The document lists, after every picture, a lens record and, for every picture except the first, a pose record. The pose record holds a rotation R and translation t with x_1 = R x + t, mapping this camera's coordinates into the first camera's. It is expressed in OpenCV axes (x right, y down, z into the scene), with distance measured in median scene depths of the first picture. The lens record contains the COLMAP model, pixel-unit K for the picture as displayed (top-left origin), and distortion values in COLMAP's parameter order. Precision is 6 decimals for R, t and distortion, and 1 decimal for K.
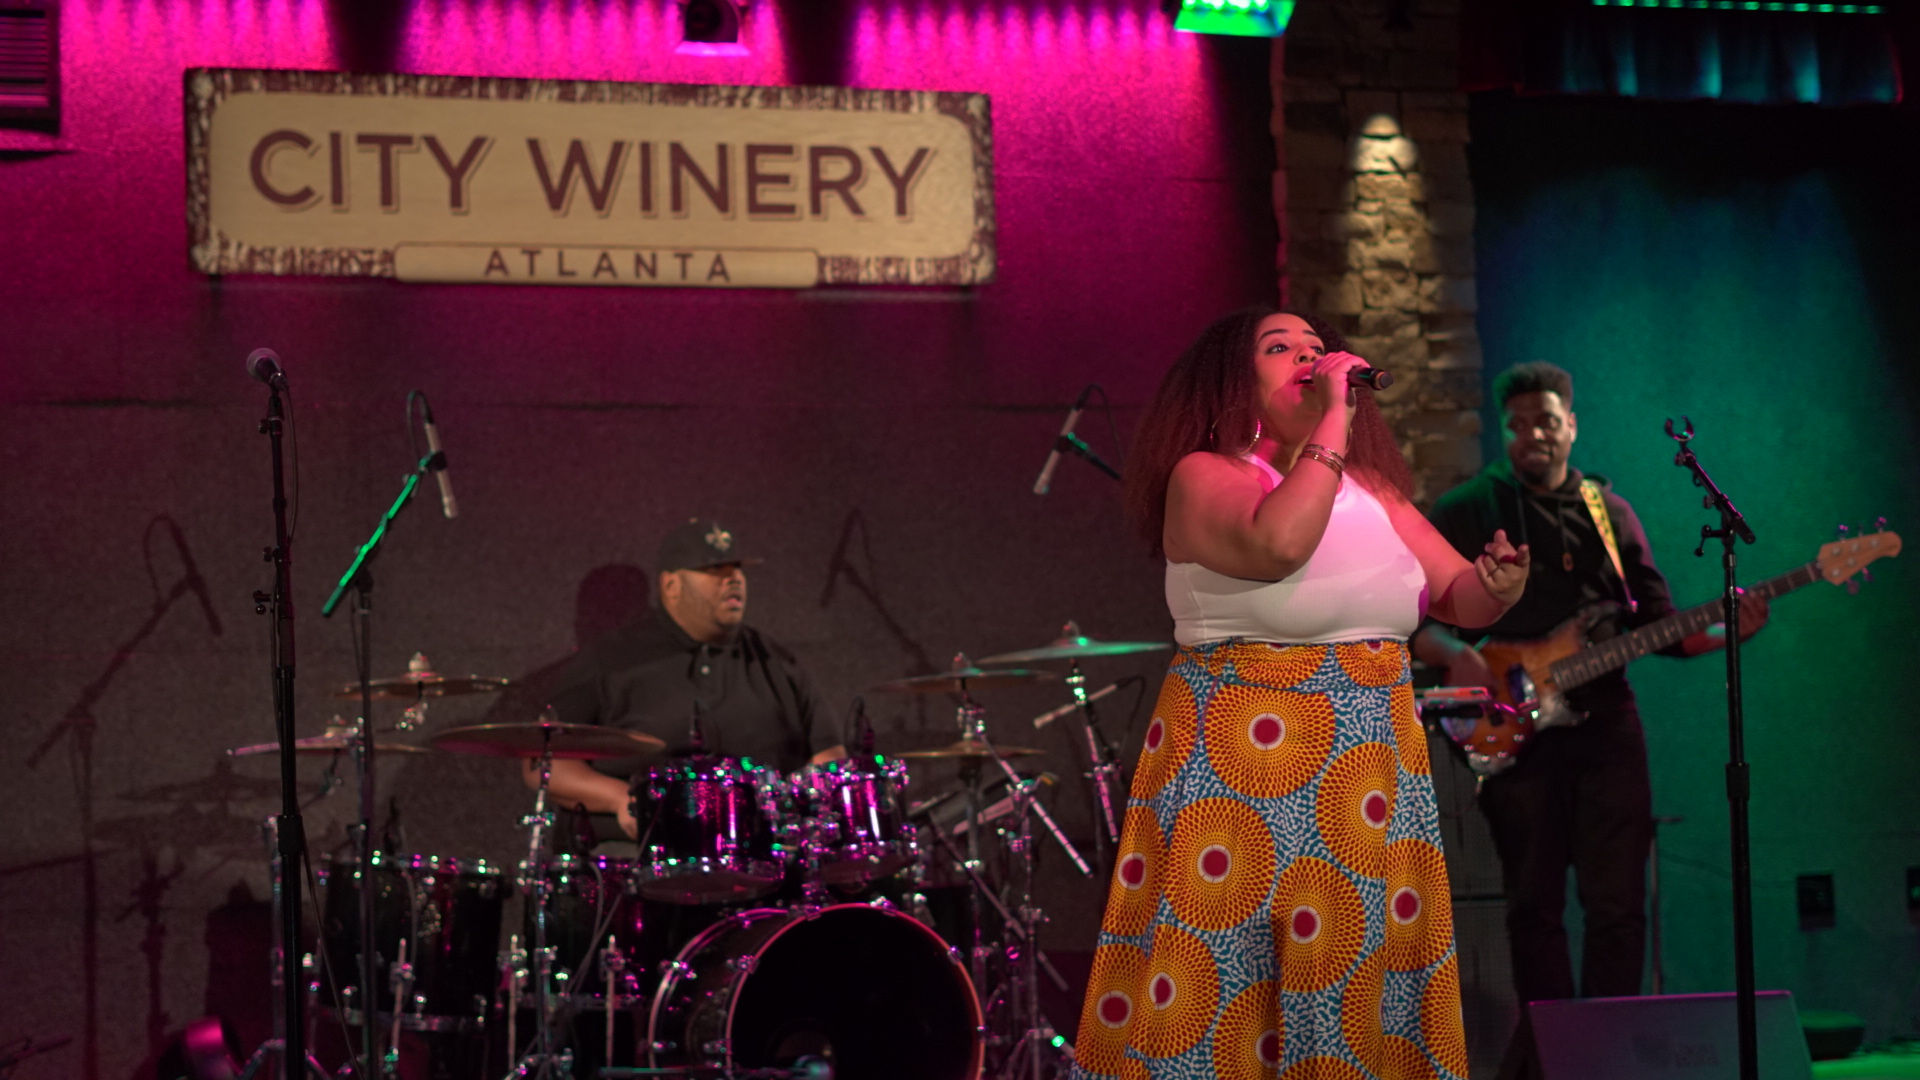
lens RADIAL K [[3900.8, 0, 1001.7], [0, 3900.8, 550.4], [0, 0, 1]] dist [-0.058856, 0.000000]
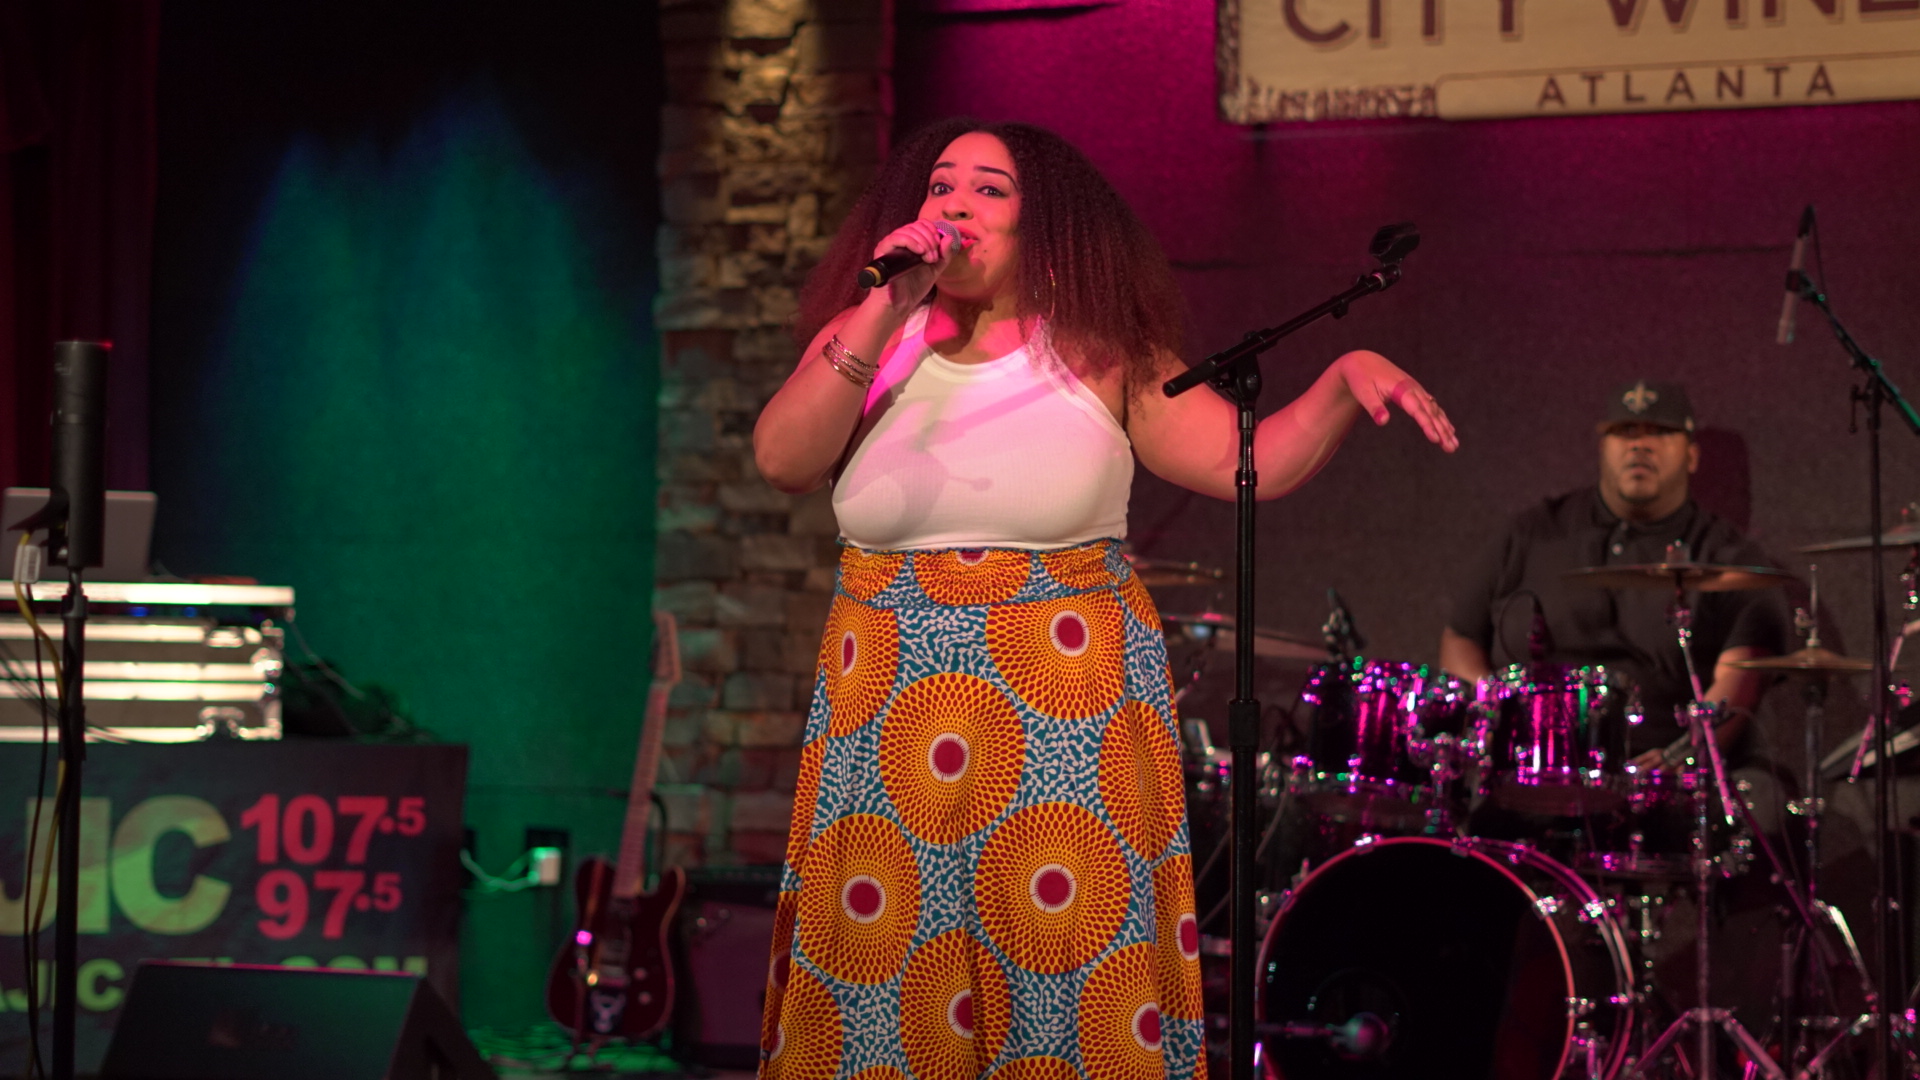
lens RADIAL K [[3900.8, 0, 918.5], [0, 3900.8, 599.4], [0, 0, 1]] dist [-0.058856, 0.000000]
pose [[0.727125, 0.024742, -0.686059, 0.375484], [0.007444, 0.999007, 0.043918, 0.000745], [0.686465, -0.037041, 0.726219, 0.265664]]
